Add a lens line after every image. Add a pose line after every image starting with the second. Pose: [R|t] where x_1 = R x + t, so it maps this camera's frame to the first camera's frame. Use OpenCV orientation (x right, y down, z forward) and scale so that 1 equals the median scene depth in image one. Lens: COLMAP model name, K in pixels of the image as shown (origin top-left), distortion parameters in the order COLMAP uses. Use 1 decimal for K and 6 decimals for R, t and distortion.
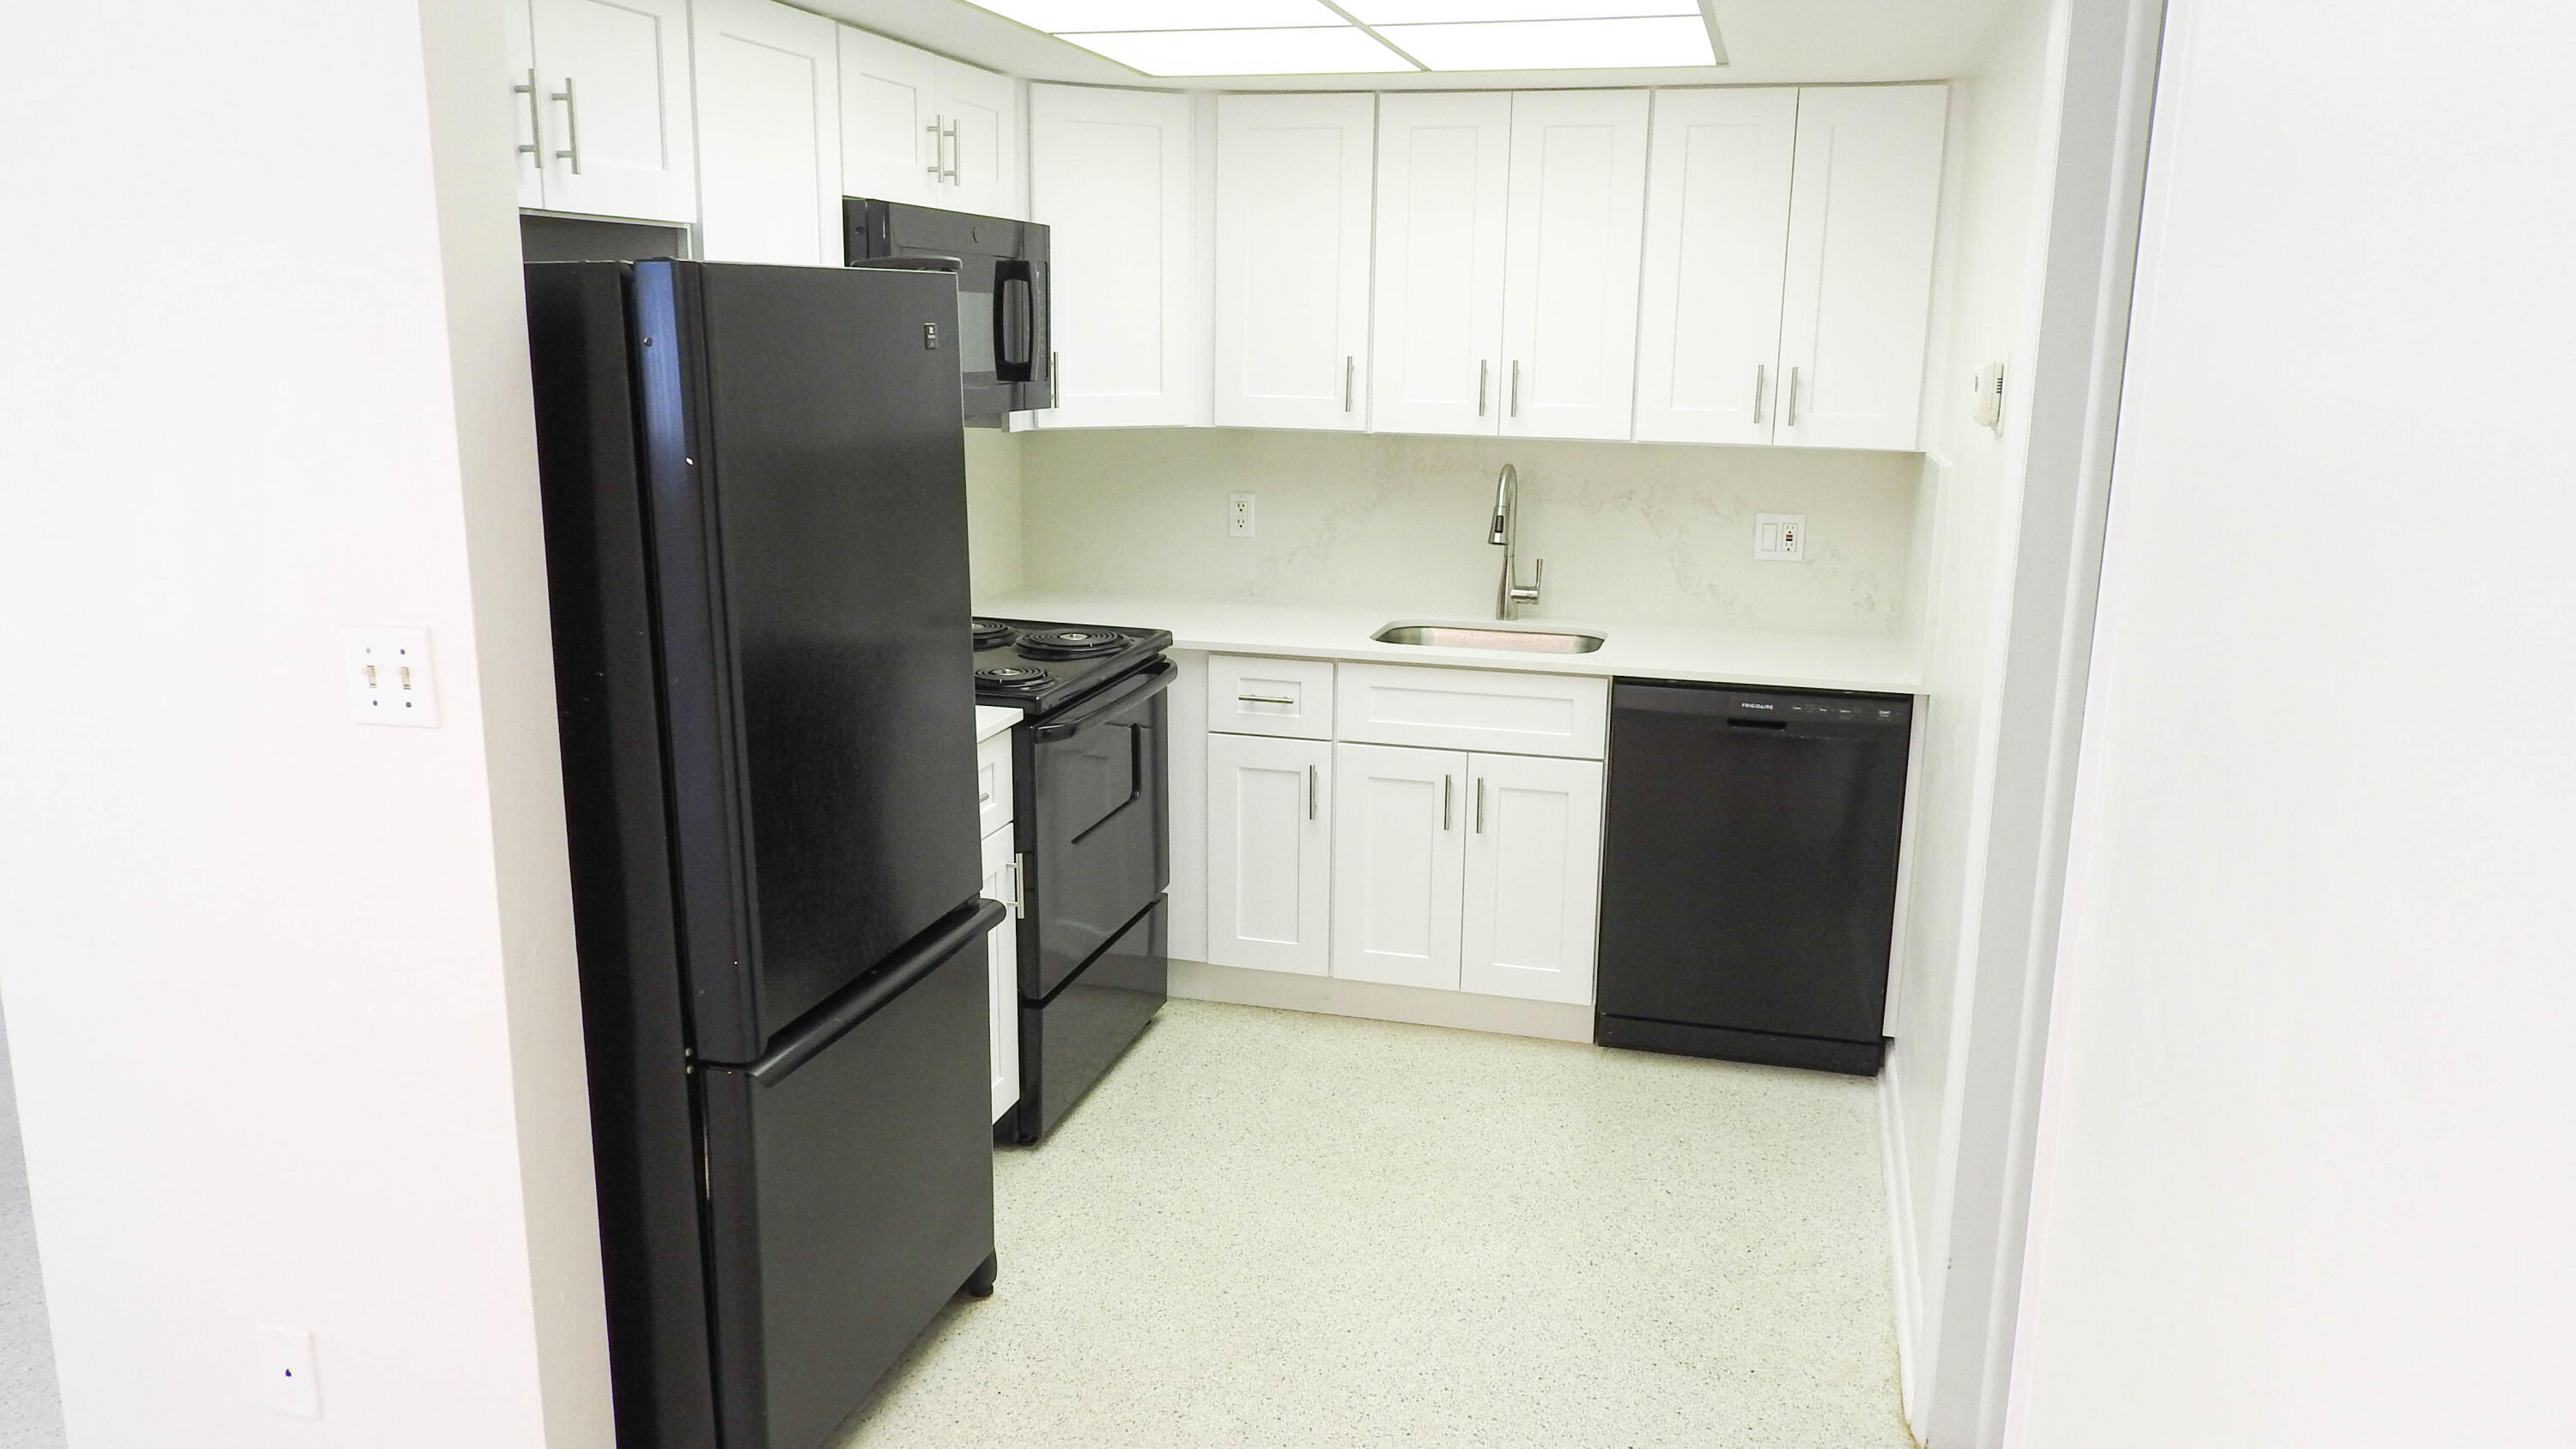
lens RADIAL K [[1774.8, 0, 1288.0], [0, 1774.8, 724.5], [0, 0, 1]] dist [-0.007270, 0.000110]
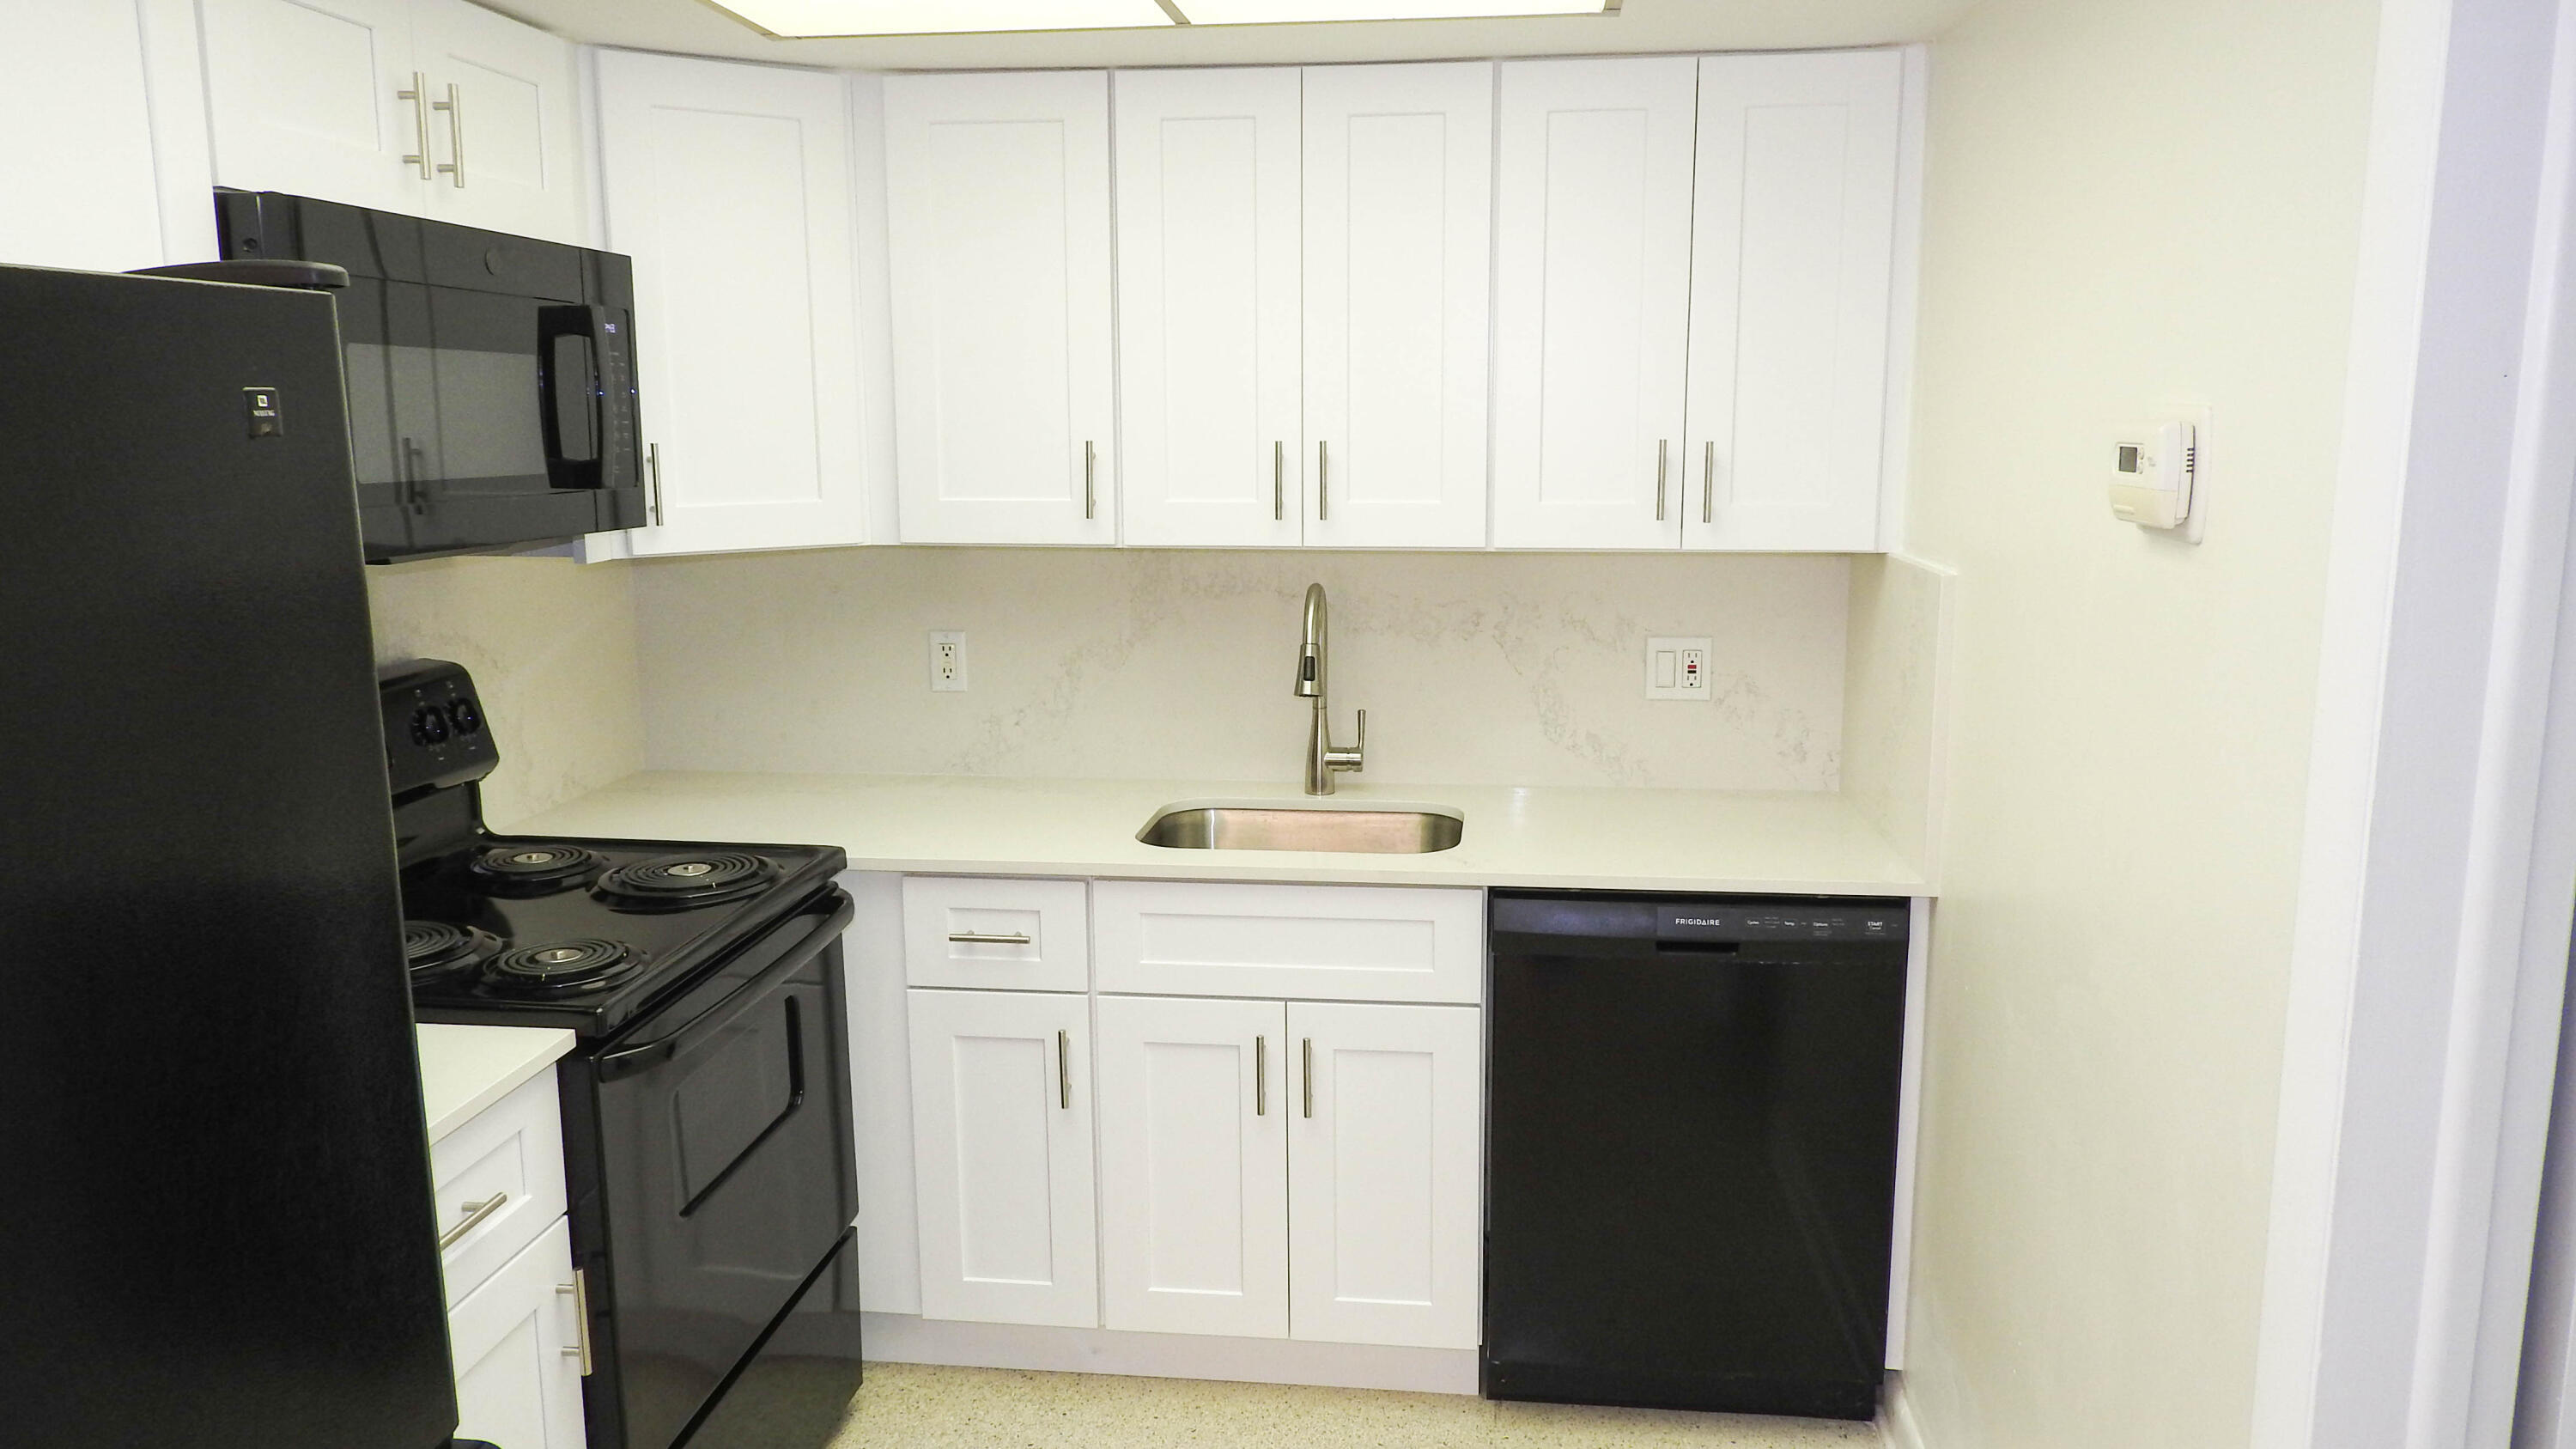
lens RADIAL K [[1781.2, 0, 1288.0], [0, 1781.2, 724.5], [0, 0, 1]] dist [0.007806, 0.001093]
pose [[0.988777, -0.044206, 0.142710, 0.007148], [0.050983, 0.997722, -0.044187, -0.060792], [-0.140431, 0.050967, 0.988778, 0.299603]]
